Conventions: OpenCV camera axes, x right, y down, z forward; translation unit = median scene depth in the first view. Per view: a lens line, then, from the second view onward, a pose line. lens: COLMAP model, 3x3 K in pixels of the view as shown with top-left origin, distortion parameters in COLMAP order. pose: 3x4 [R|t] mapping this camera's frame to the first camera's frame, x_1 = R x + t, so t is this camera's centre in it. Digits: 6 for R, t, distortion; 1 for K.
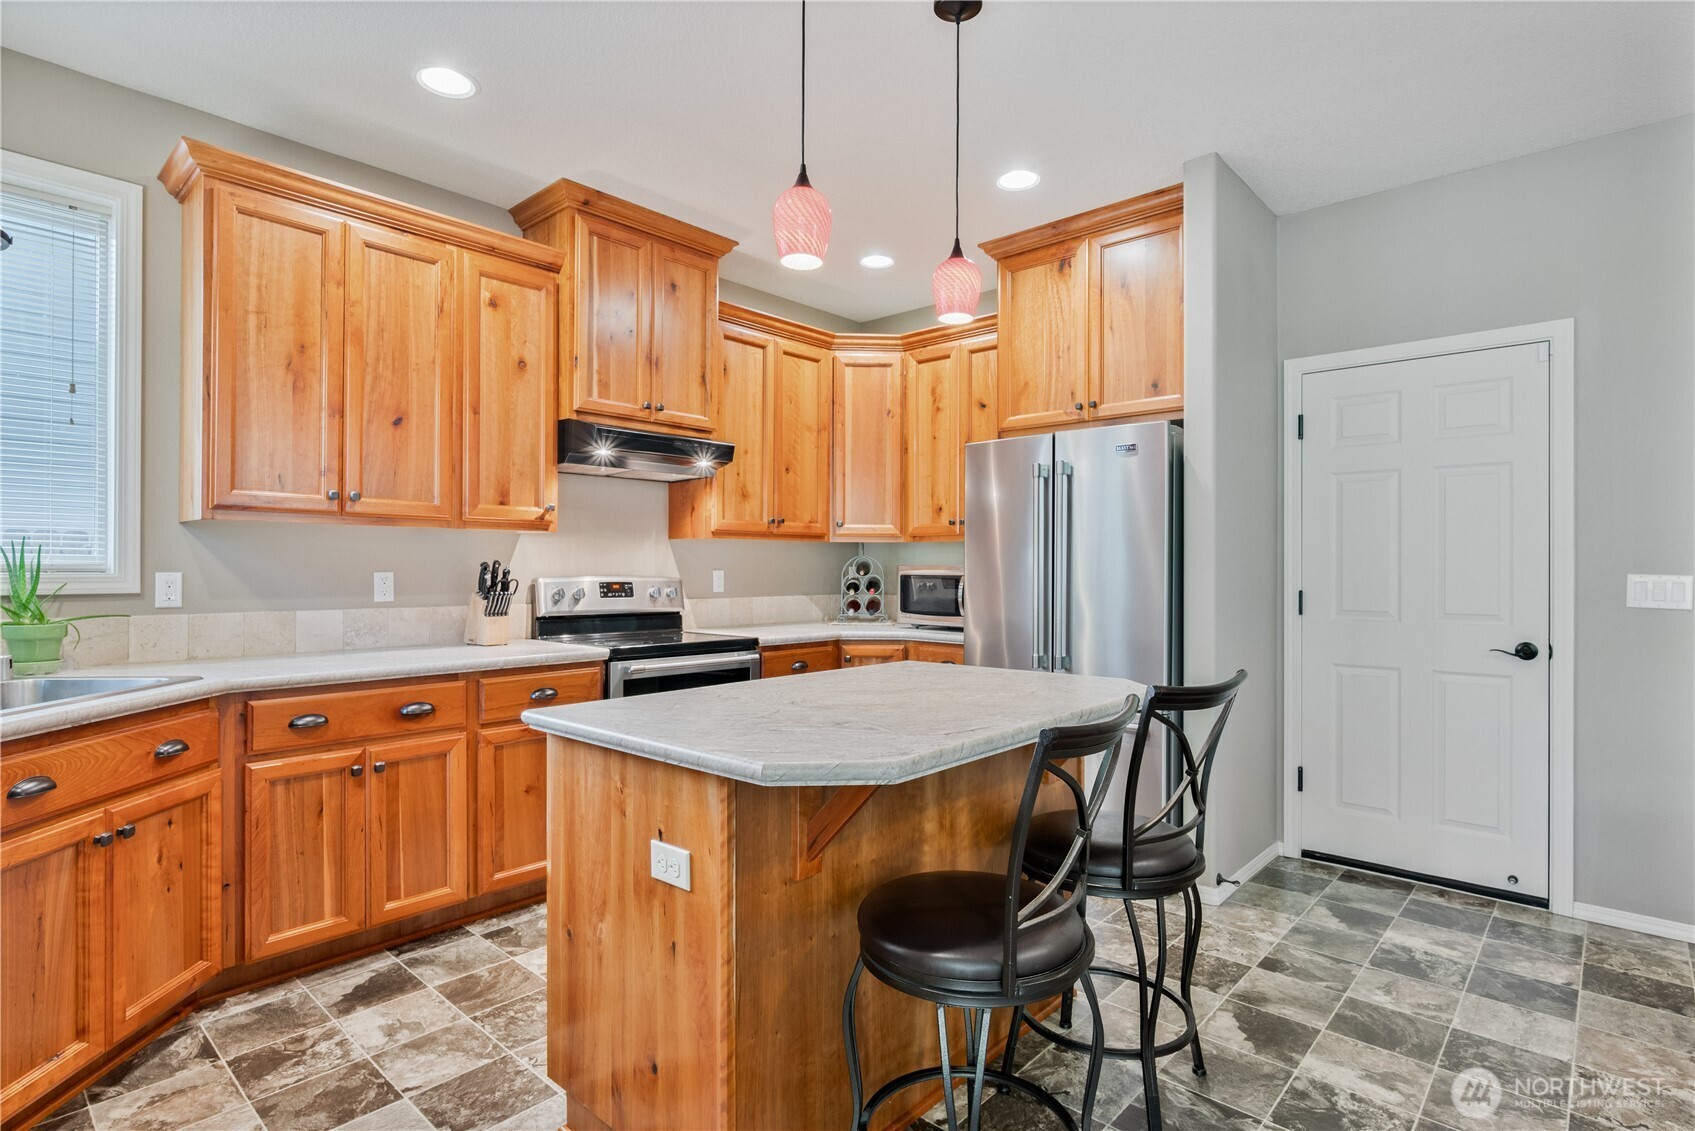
lens RADIAL K [[858.6, 0, 852.0], [0, 858.6, 561.6], [0, 0, 1]] dist [0.010186, 0.000090]
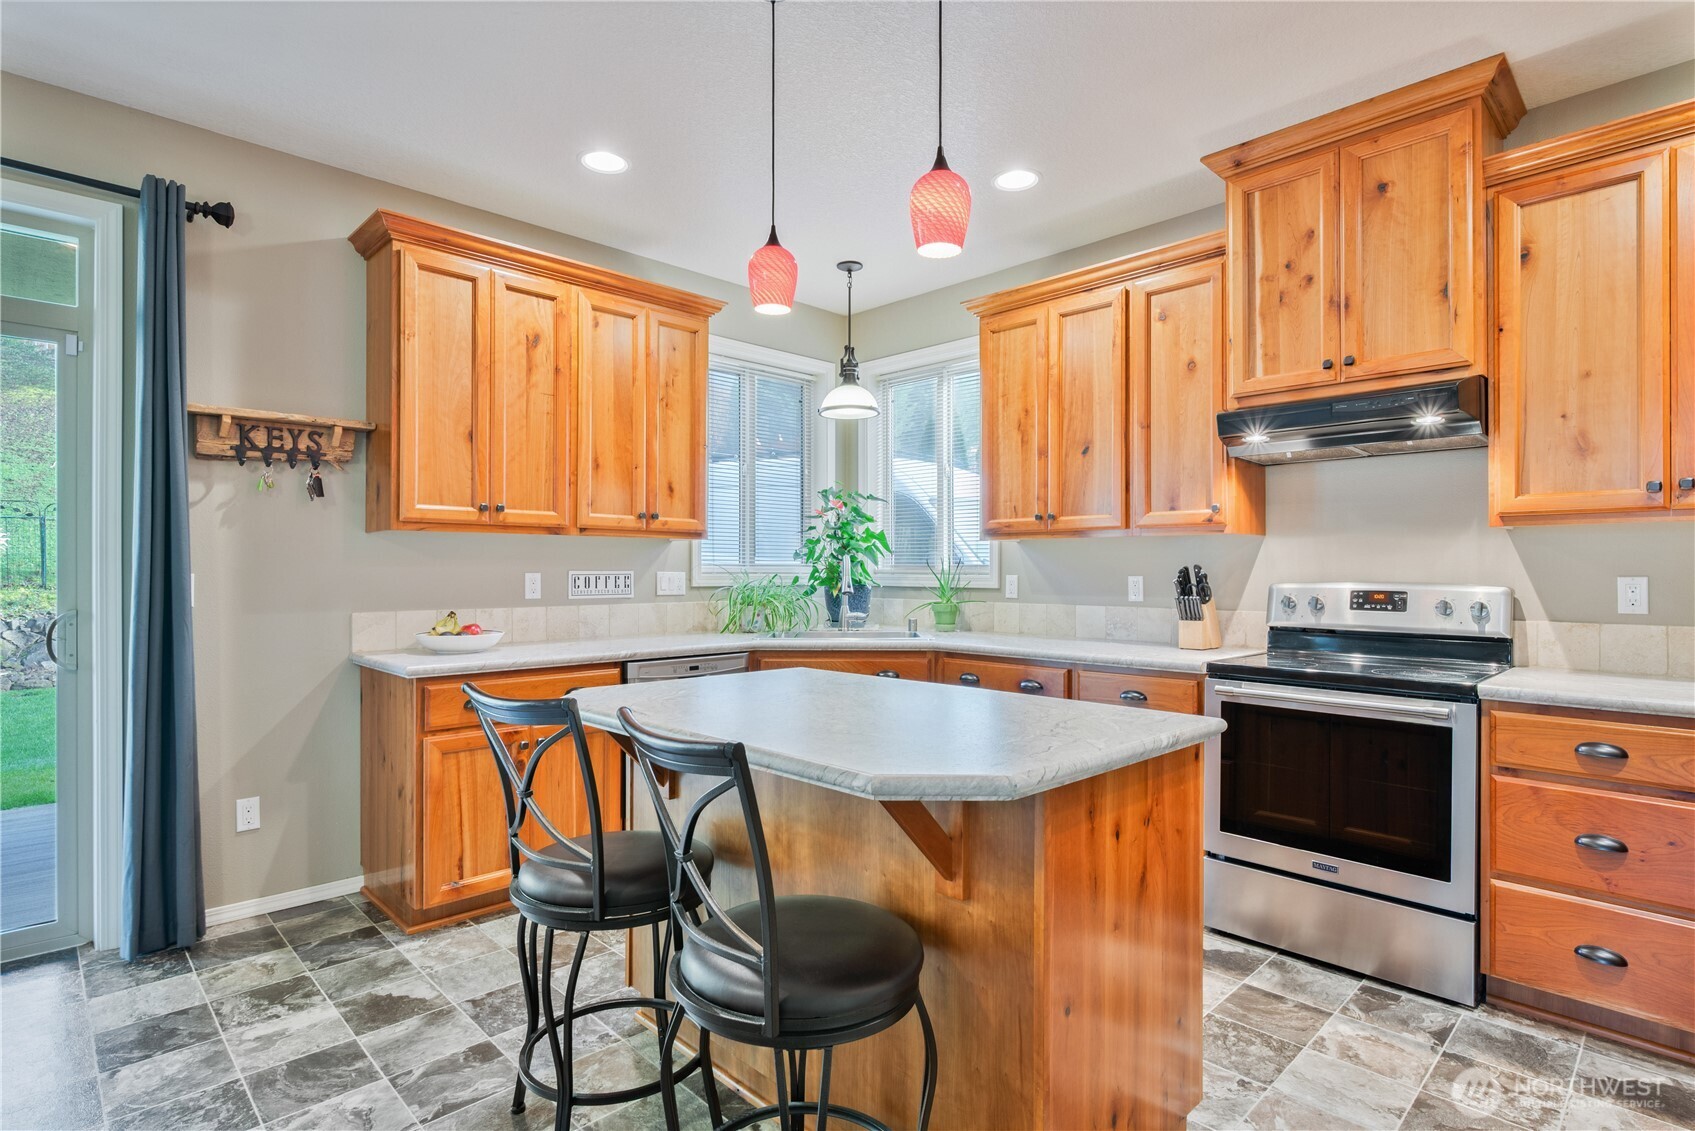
lens RADIAL K [[845.5, 0, 847.5], [0, 845.5, 565.5], [0, 0, 1]] dist [-0.004131, 0.000171]
pose [[-0.065144, -0.007231, -0.997850, 0.602335], [0.005542, 0.999956, -0.007608, 0.004827], [0.997860, -0.006026, -0.065101, 0.664264]]
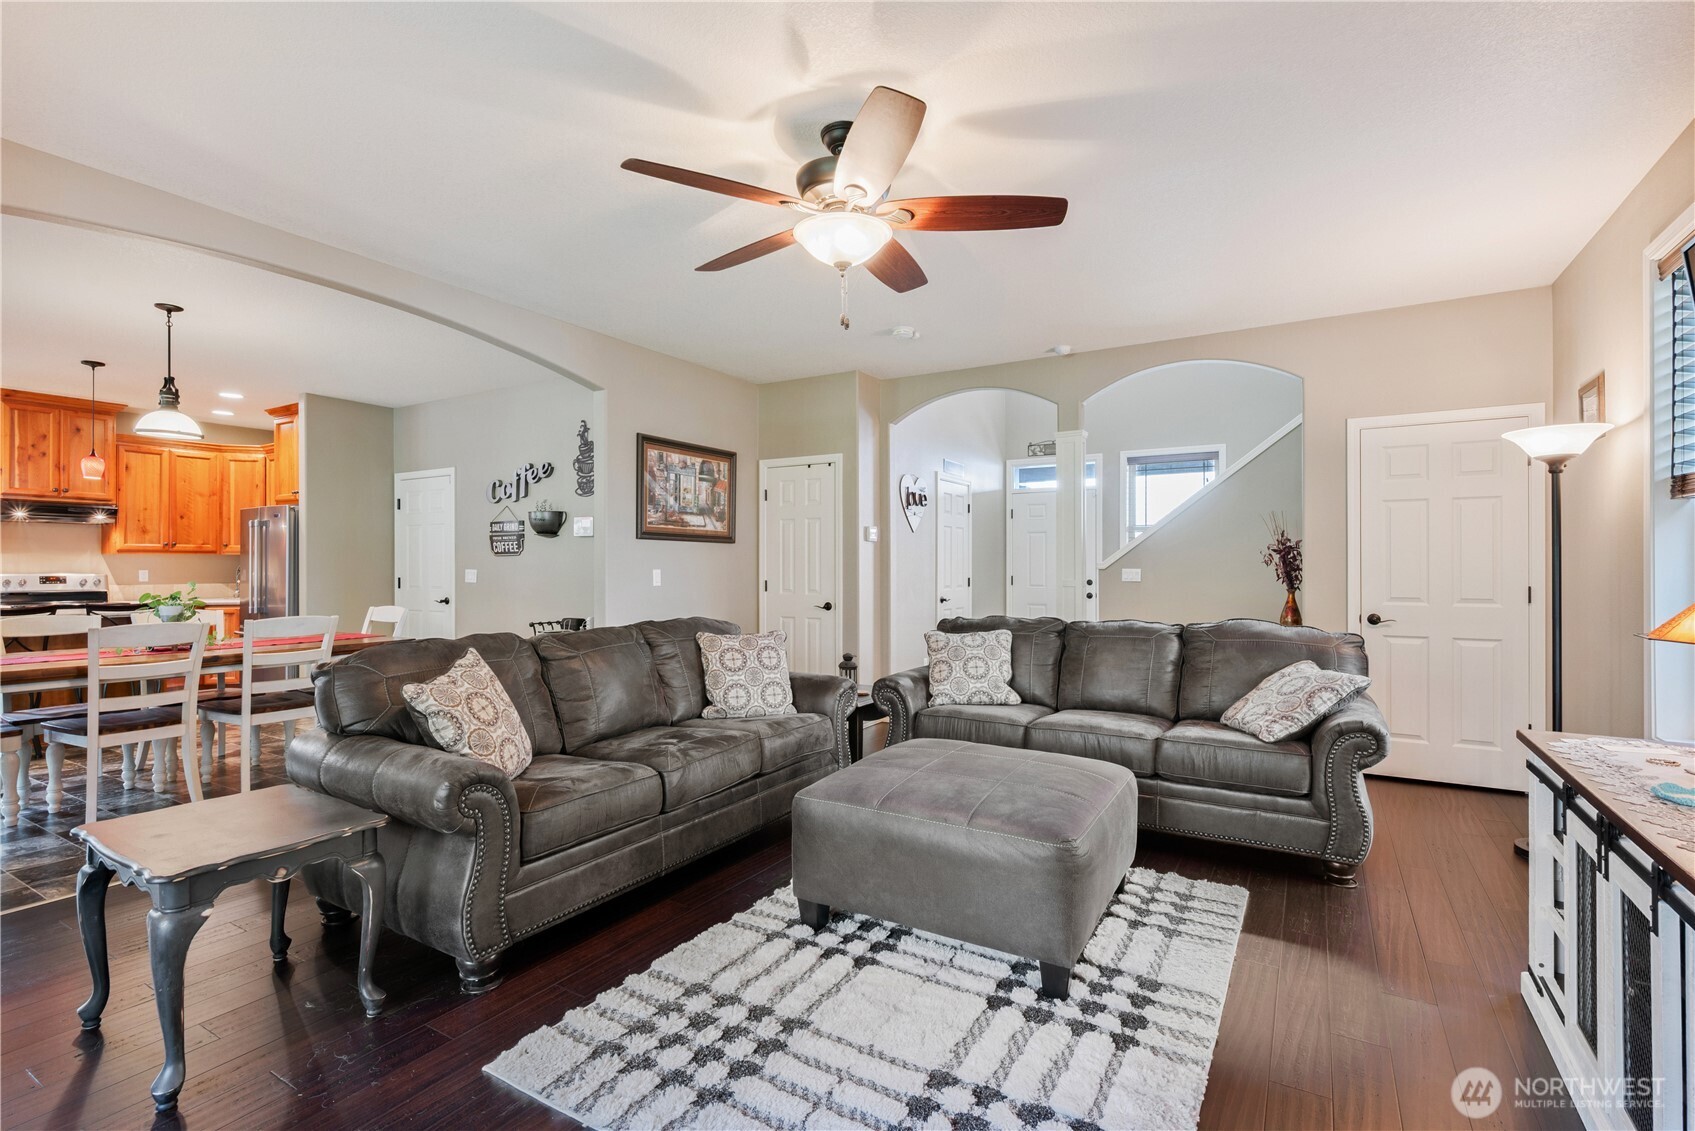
lens RADIAL K [[786.7, 0, 847.5], [0, 786.7, 565.5], [0, 0, 1]] dist [0.002515, 0.000286]
pose [[0.982535, -0.003376, 0.186049, 1.378325], [0.002523, 0.999985, 0.004822, -0.005314], [-0.186063, -0.004269, 0.982529, -1.308295]]
